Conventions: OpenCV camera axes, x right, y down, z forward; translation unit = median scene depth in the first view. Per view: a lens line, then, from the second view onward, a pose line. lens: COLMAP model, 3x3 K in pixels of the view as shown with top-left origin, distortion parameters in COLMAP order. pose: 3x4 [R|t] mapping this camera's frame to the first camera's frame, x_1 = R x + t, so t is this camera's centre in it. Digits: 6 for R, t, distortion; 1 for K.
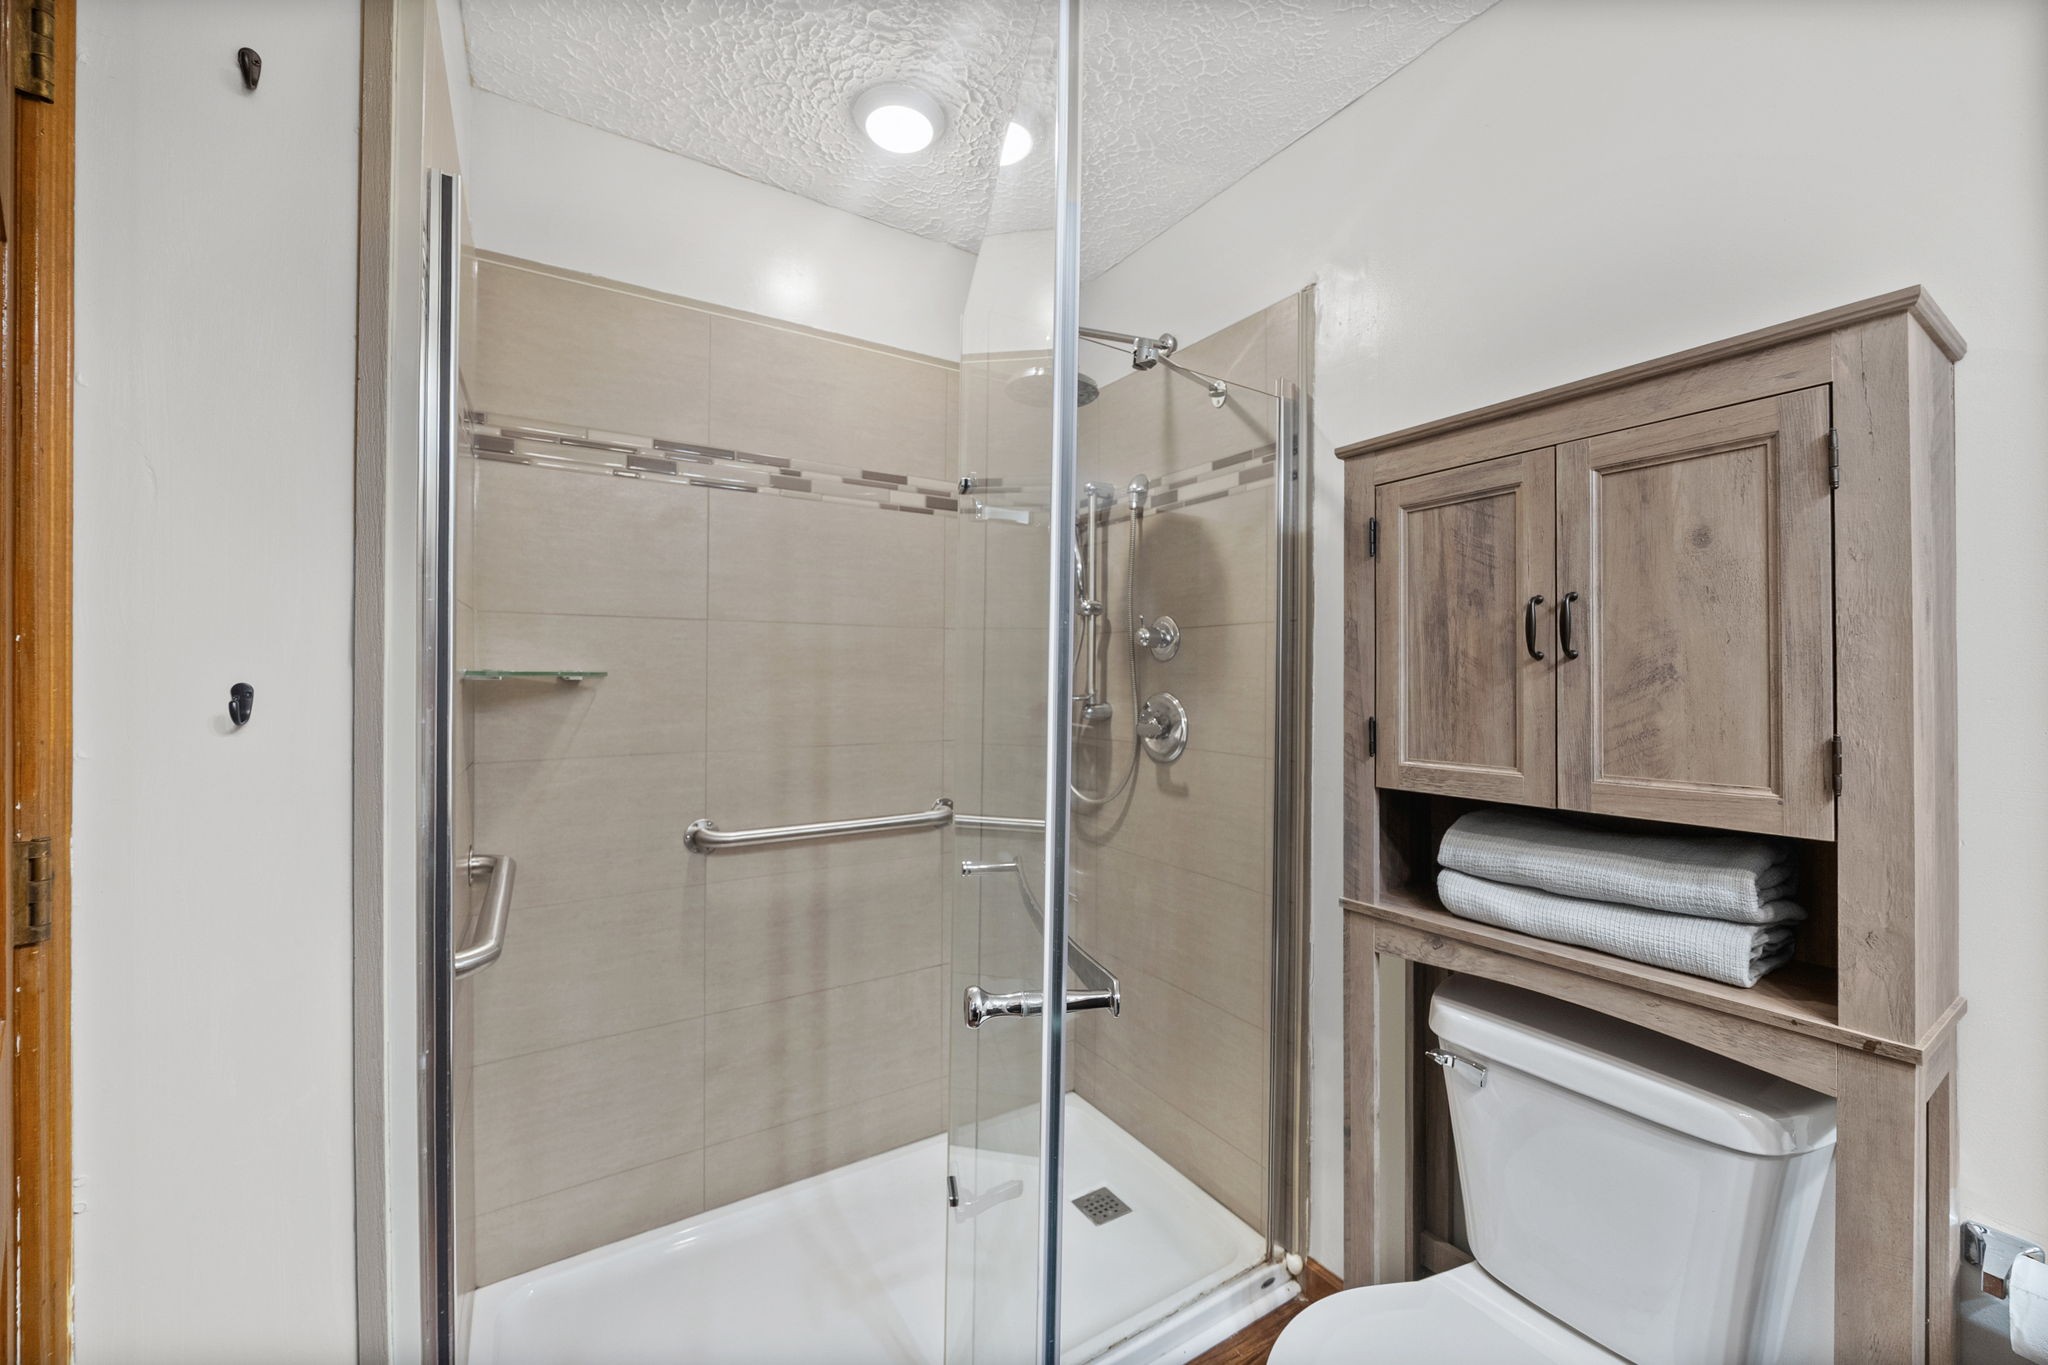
lens RADIAL K [[804.6, 0, 1026.4], [0, 804.6, 673.7], [0, 0, 1]] dist [0.000661, -0.000032]
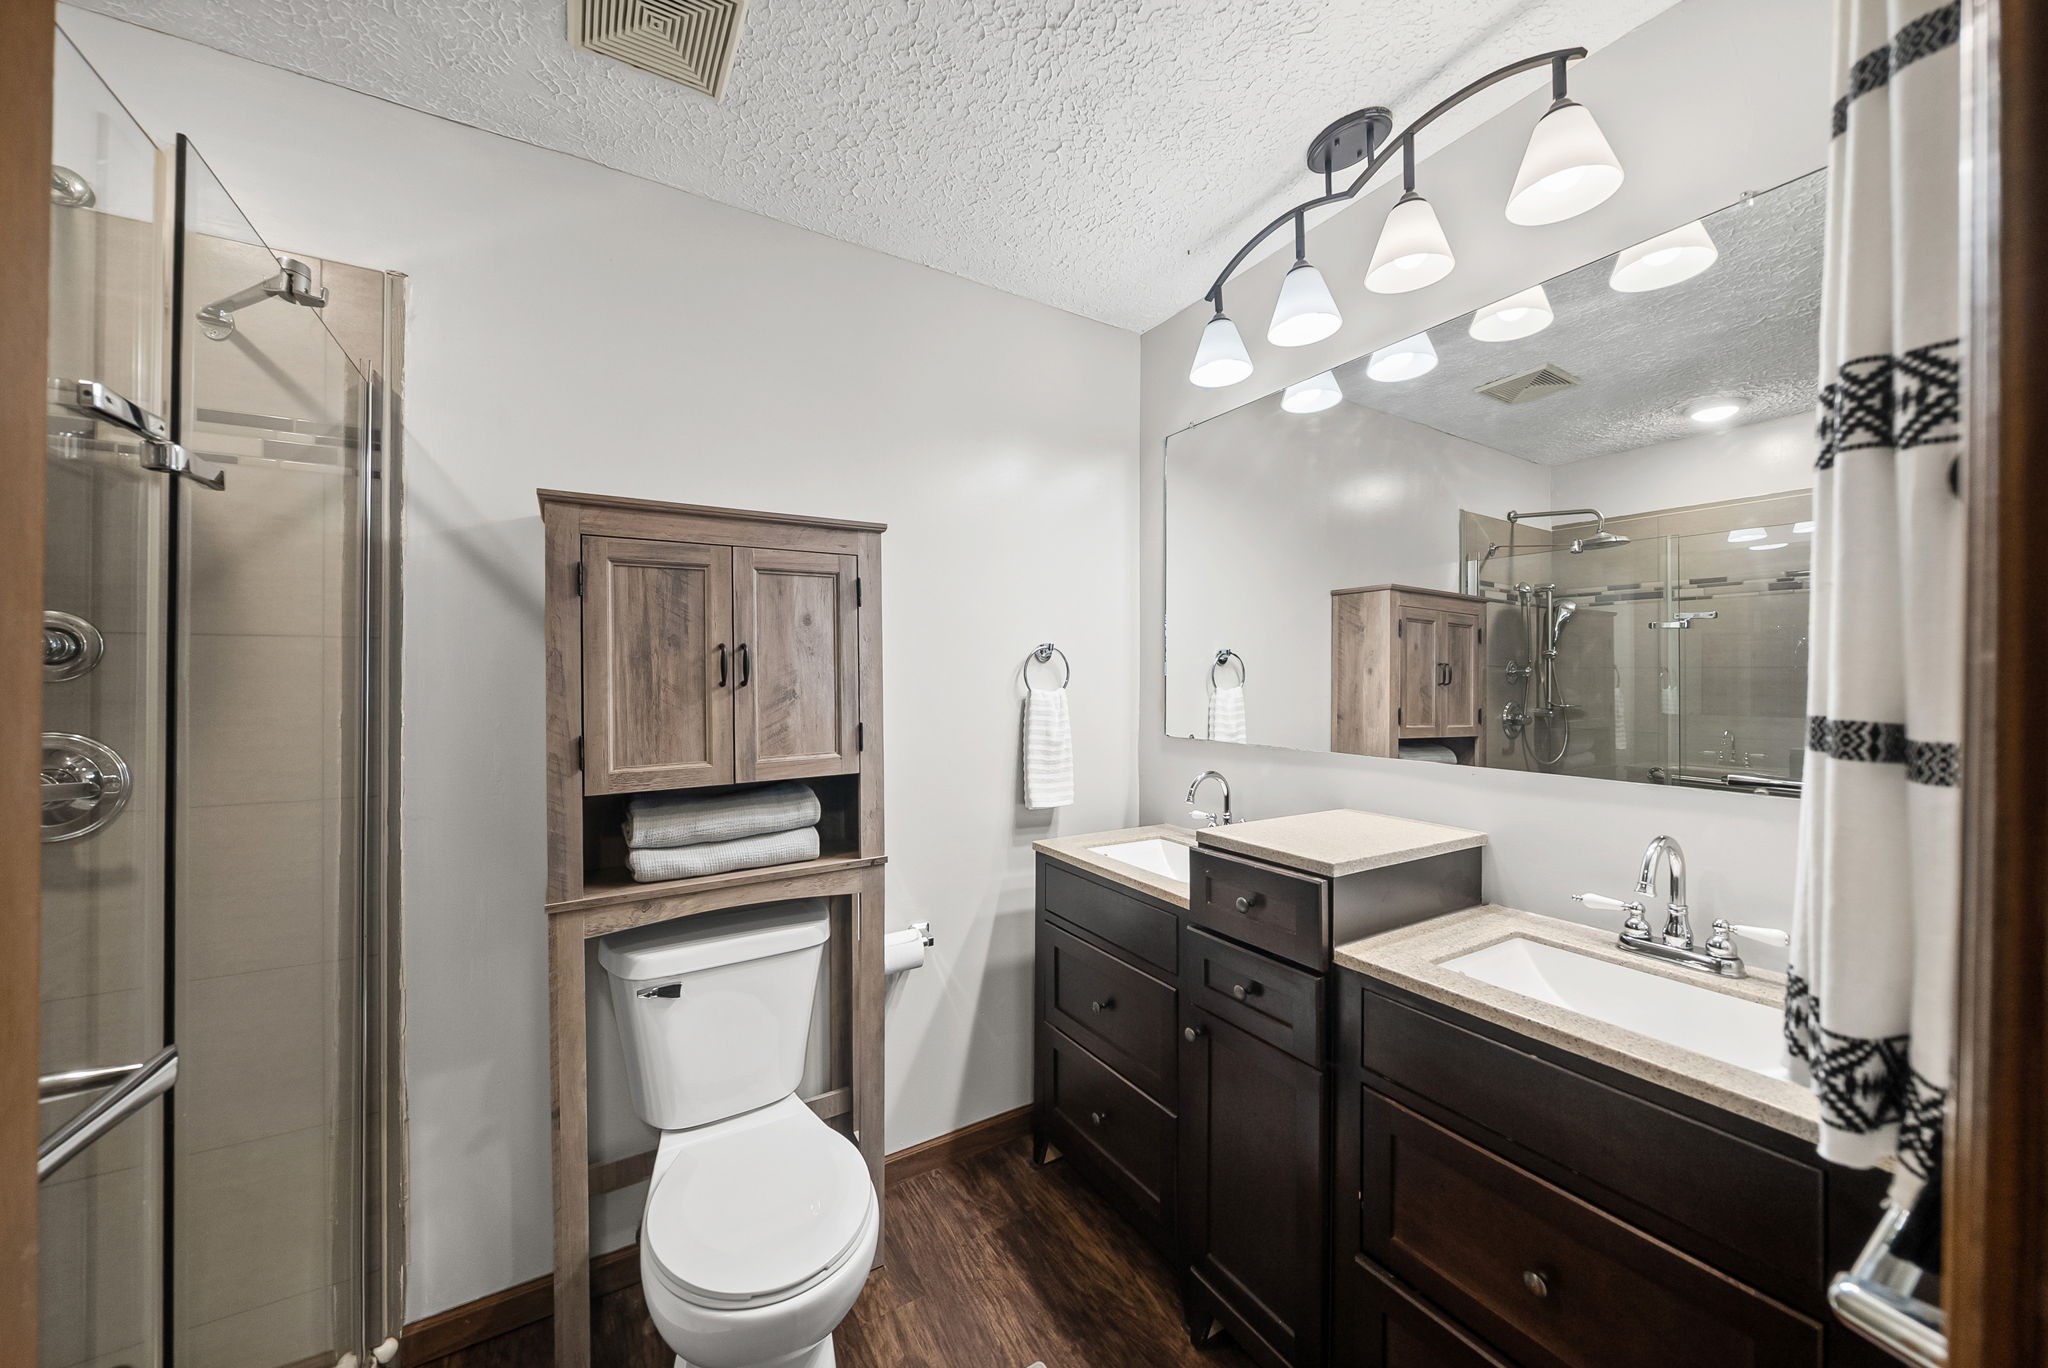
lens RADIAL K [[741.4, 0, 1023.3], [0, 741.4, 674.6], [0, 0, 1]] dist [-0.001022, 0.000040]
pose [[0.018665, -0.007900, 0.999795, -0.684964], [-0.002410, 0.999966, 0.007946, -0.048756], [-0.999823, -0.002558, 0.018645, 0.389851]]
